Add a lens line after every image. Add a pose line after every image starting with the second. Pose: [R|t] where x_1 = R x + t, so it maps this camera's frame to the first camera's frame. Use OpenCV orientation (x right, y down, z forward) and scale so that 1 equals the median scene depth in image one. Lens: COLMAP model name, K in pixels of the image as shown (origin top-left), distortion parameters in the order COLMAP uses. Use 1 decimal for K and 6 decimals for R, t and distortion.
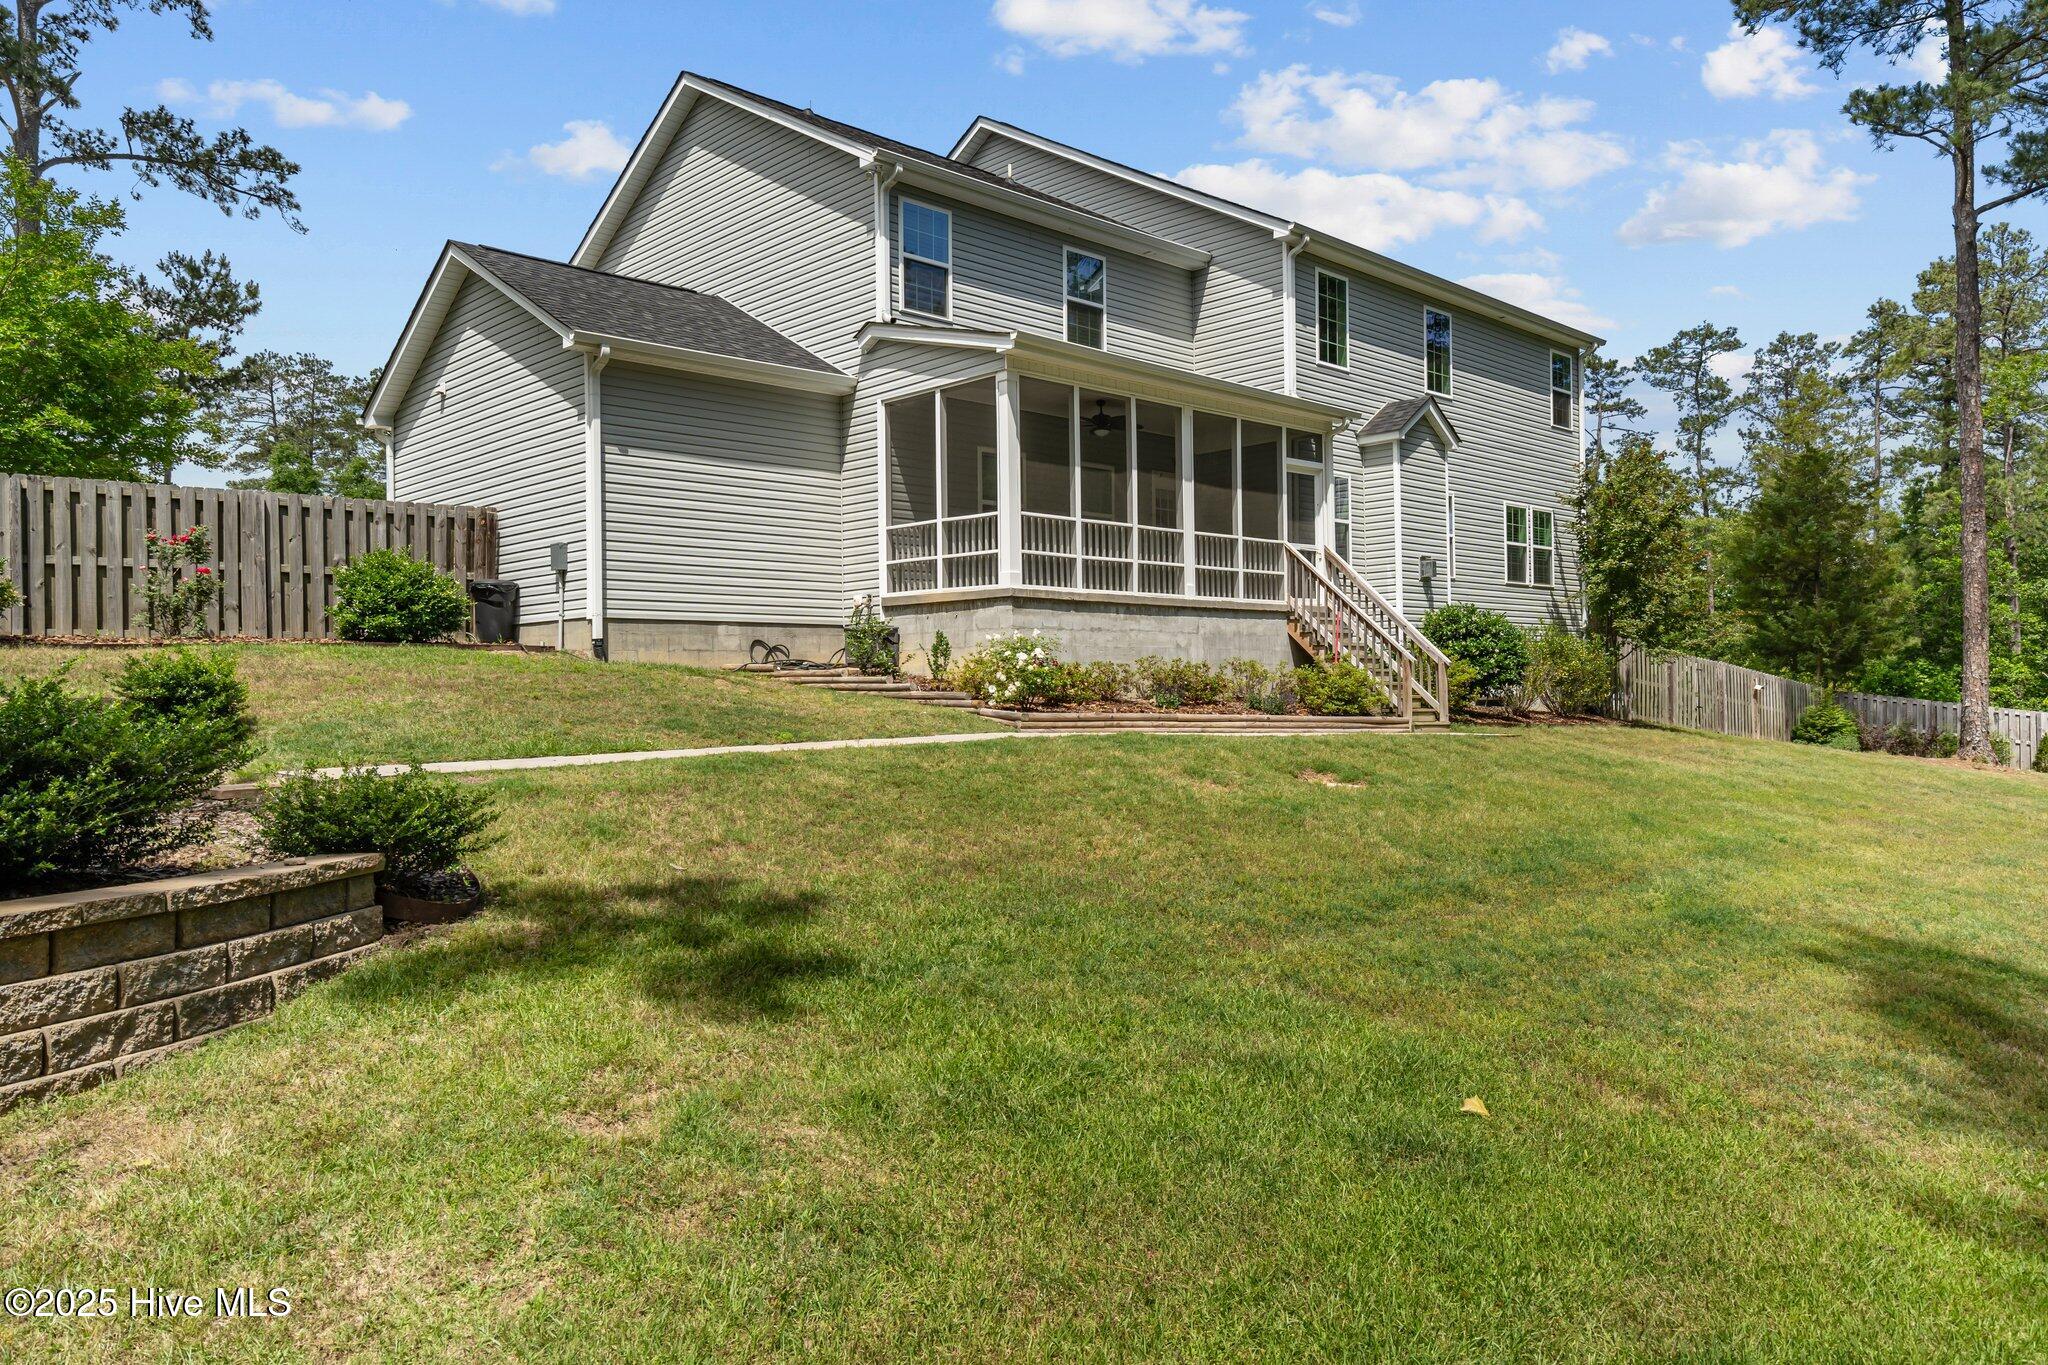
lens RADIAL K [[1403.3, 0, 1003.9], [0, 1403.3, 674.5], [0, 0, 1]] dist [0.000898, 0.001560]
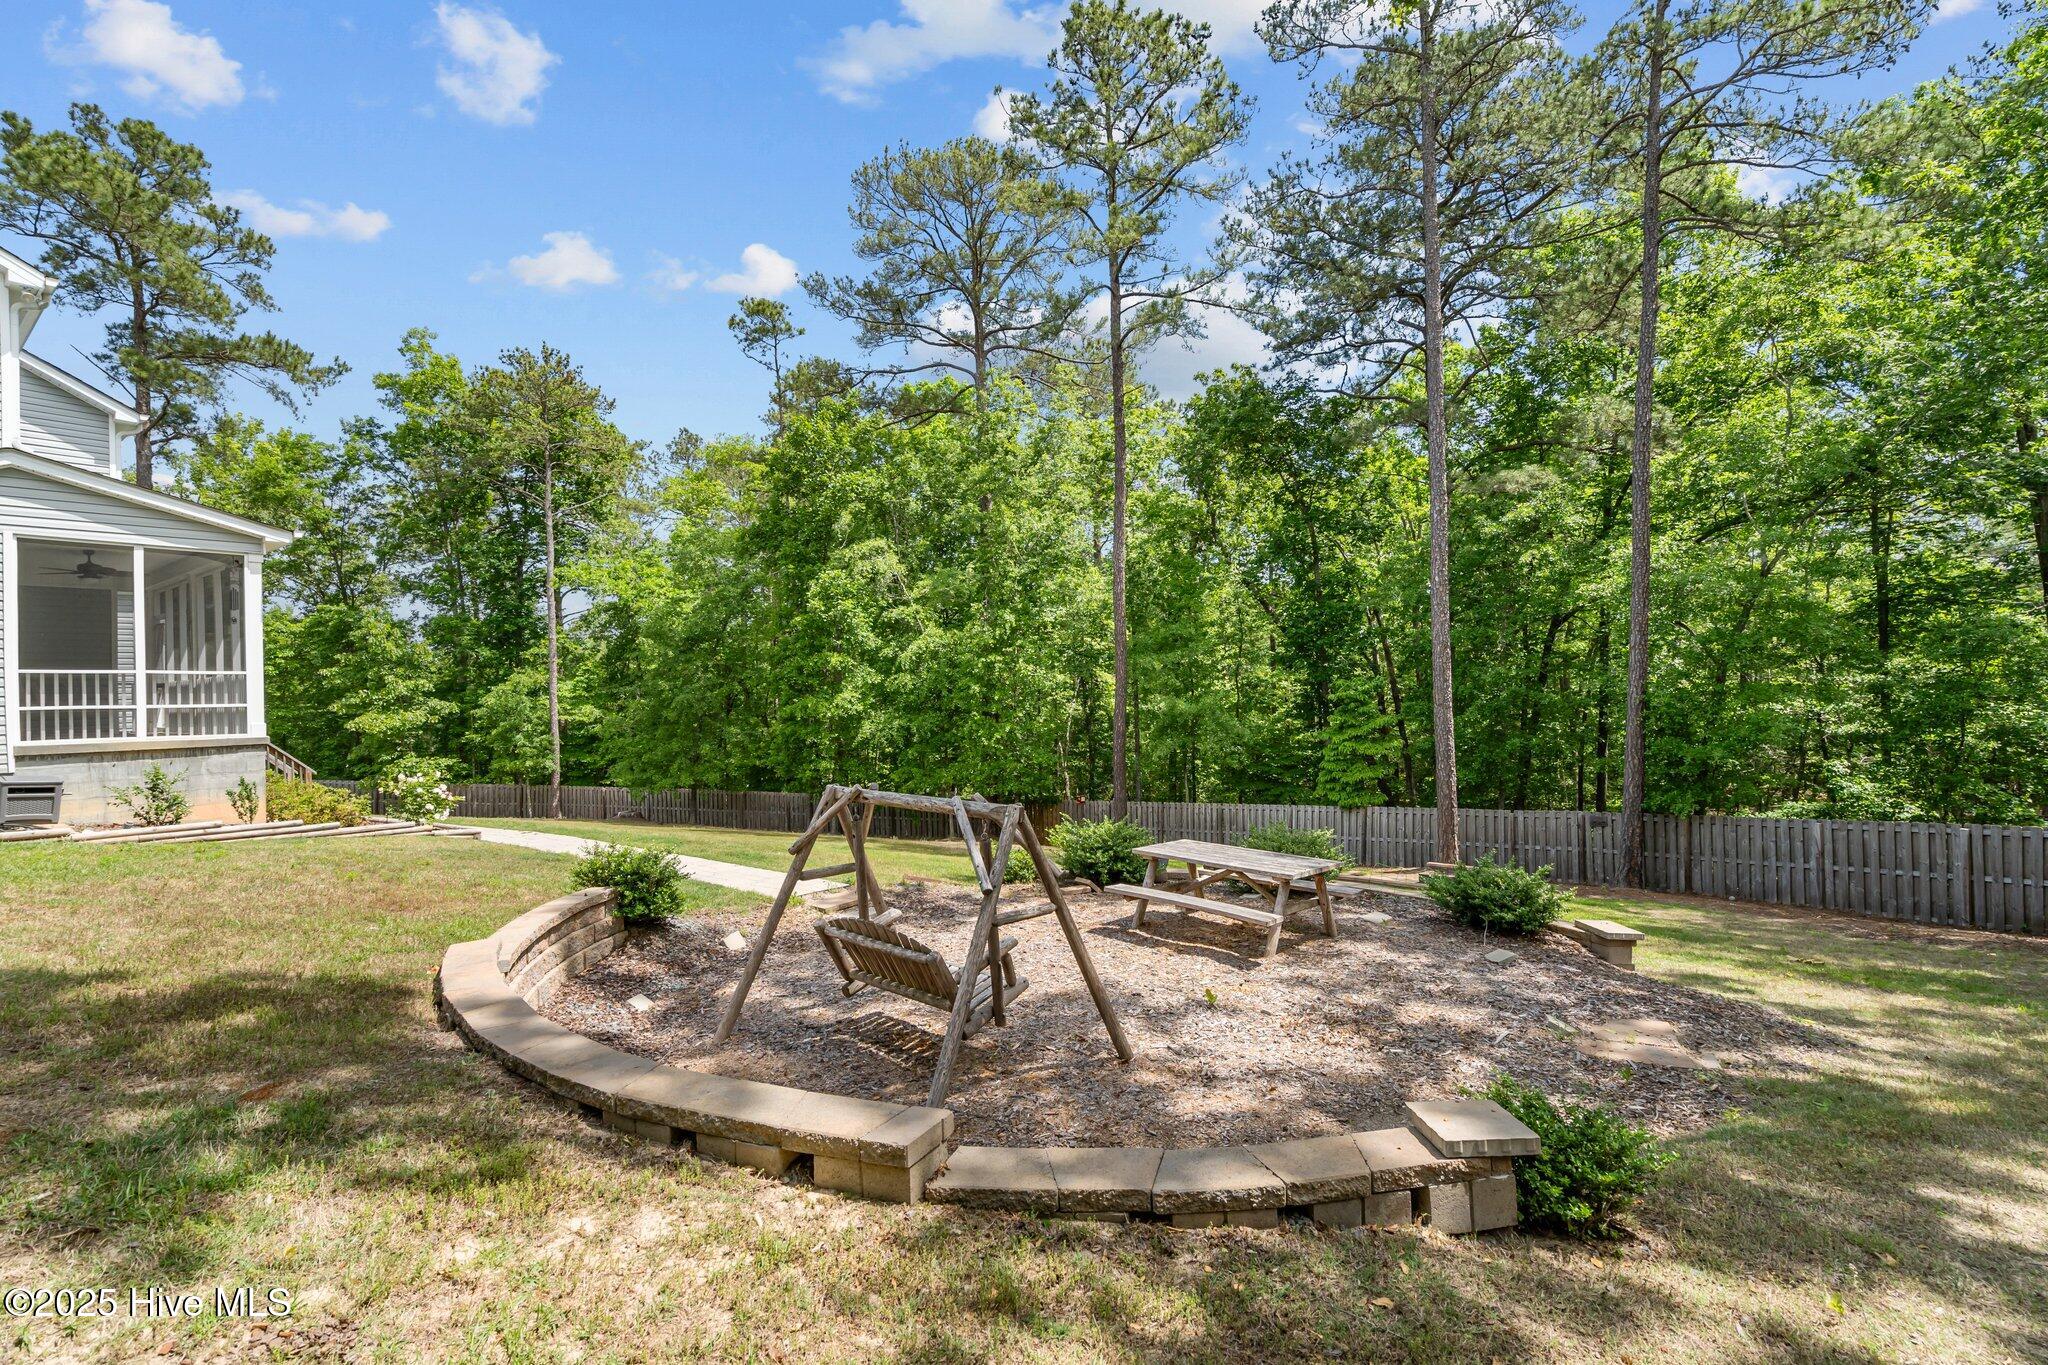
lens RADIAL K [[921.0, 0, 1024.0], [0, 921.0, 682.5], [0, 0, 1]] dist [-0.000275, 0.000712]
pose [[-0.164269, 0.022601, 0.986157, -0.754306], [0.014411, 0.999686, -0.020510, -0.071166], [-0.986310, 0.010842, -0.164543, 0.419665]]
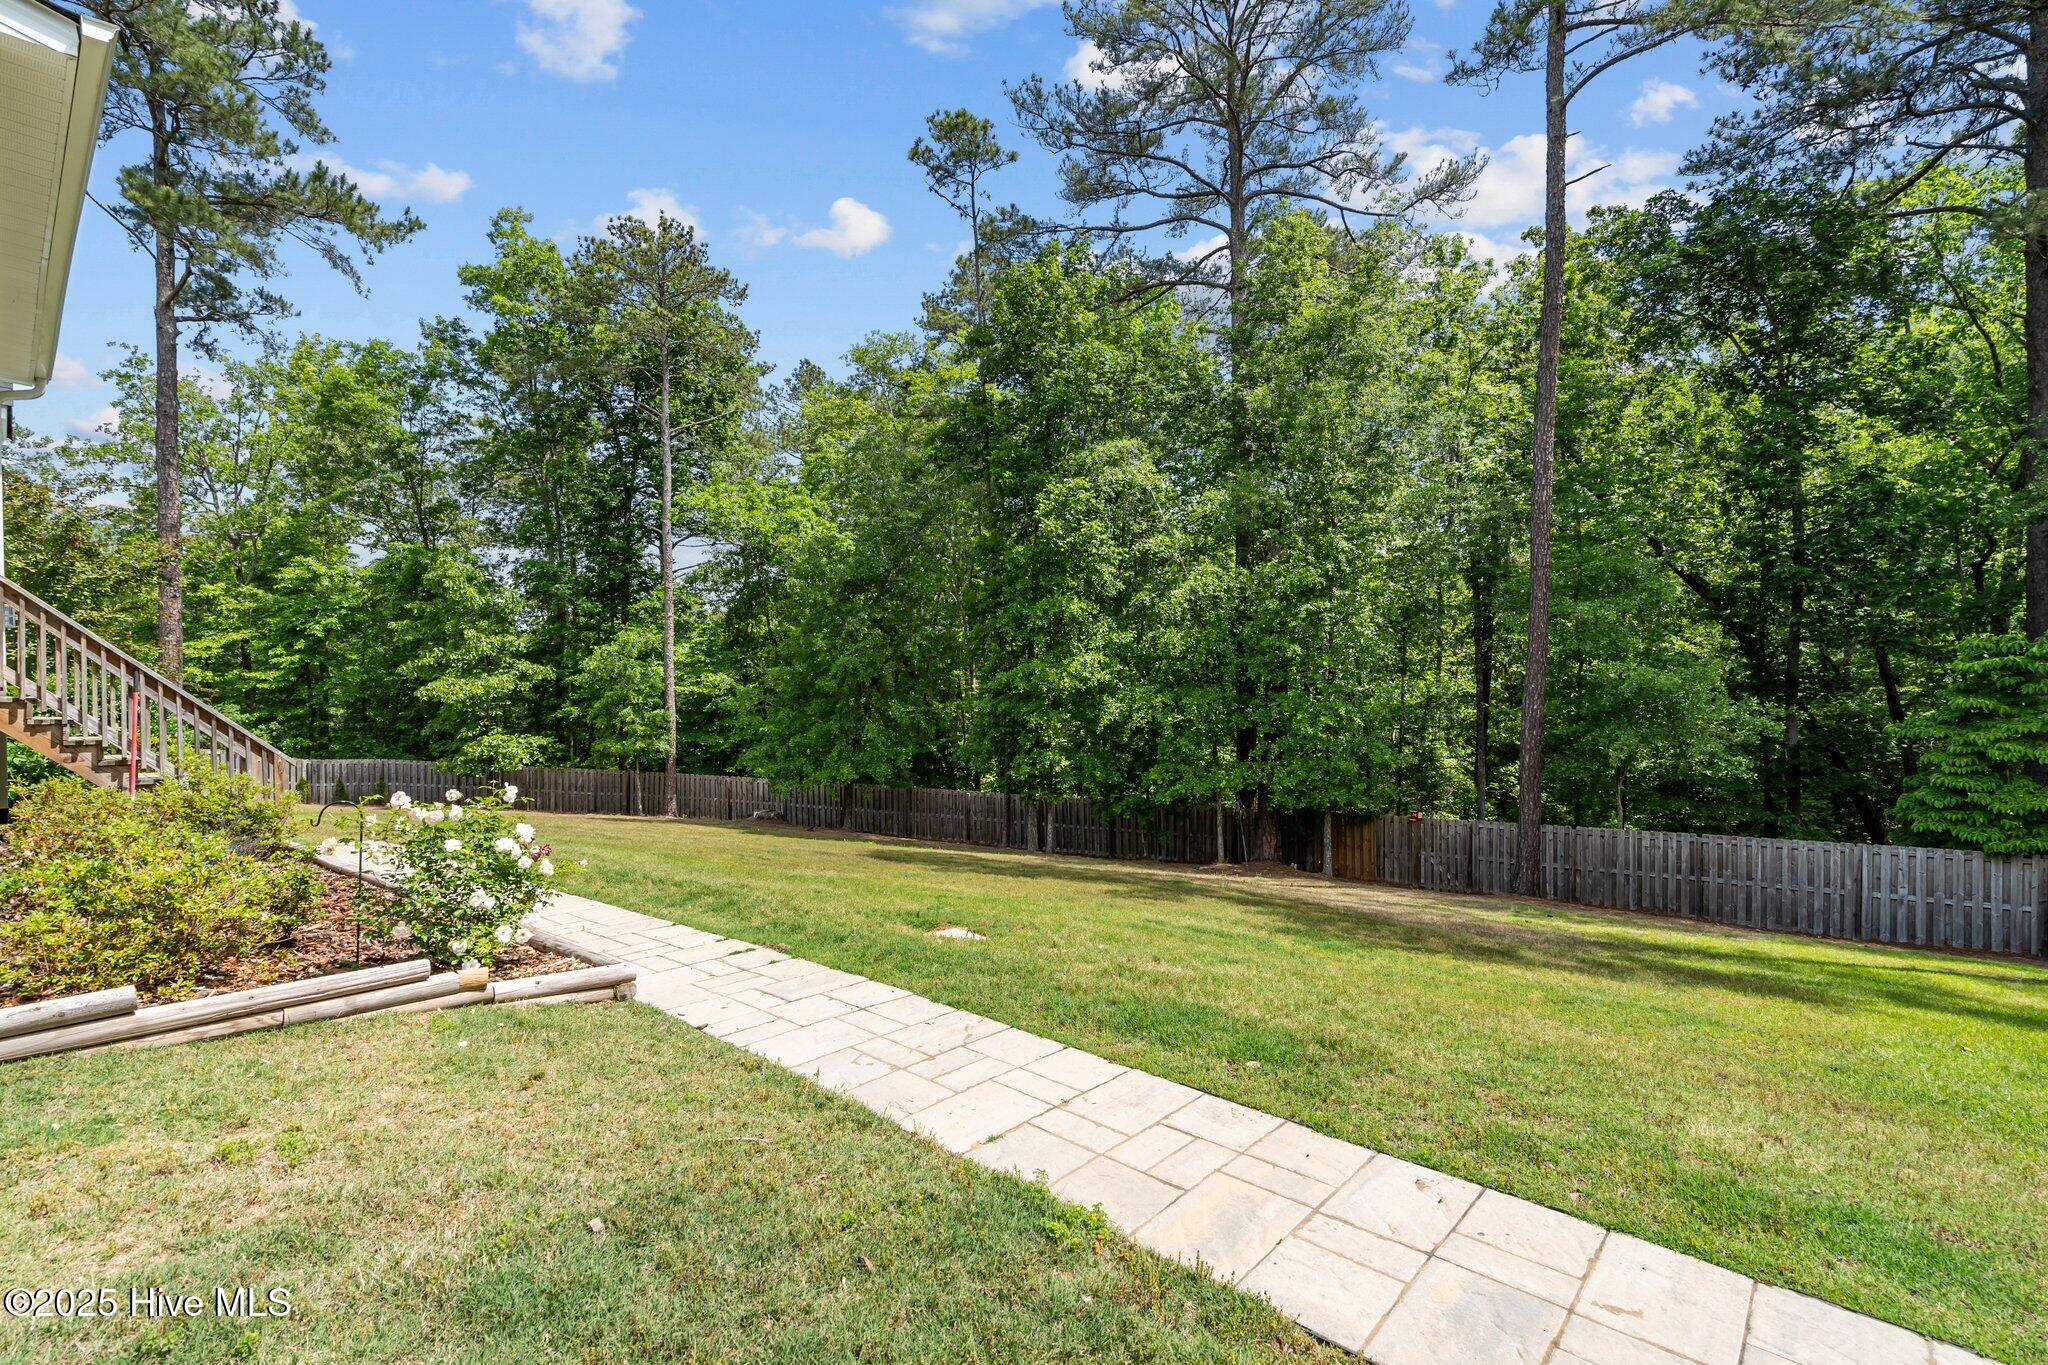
lens RADIAL K [[940.2, 0, 1025.6], [0, 940.2, 678.1], [0, 0, 1]] dist [-0.000038, -0.000406]
pose [[-0.081147, 0.009883, 0.996653, -0.226698], [-0.002303, 0.999946, -0.010103, -0.050286], [-0.996699, -0.003115, -0.081120, 0.637724]]
